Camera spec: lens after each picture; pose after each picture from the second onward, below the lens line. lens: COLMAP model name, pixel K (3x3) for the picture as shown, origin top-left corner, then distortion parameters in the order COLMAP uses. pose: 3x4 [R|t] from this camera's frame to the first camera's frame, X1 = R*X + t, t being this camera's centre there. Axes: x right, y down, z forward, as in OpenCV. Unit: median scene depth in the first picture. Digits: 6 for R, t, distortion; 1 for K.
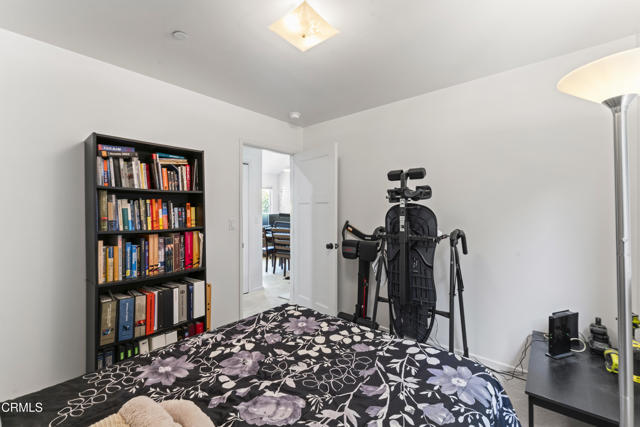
lens RADIAL K [[270.9, 0, 318.3], [0, 270.9, 208.7], [0, 0, 1]] dist [0.000595, 0.000108]
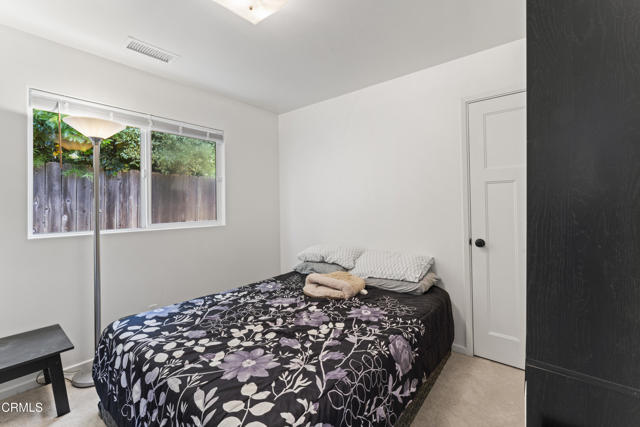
lens RADIAL K [[270.9, 0, 318.3], [0, 270.9, 208.7], [0, 0, 1]] dist [0.000595, 0.000108]
pose [[-0.999647, 0.005993, -0.025877, -0.242847], [0.006107, 0.999972, -0.004299, 0.066712], [0.025850, -0.004456, -0.999656, 1.898013]]
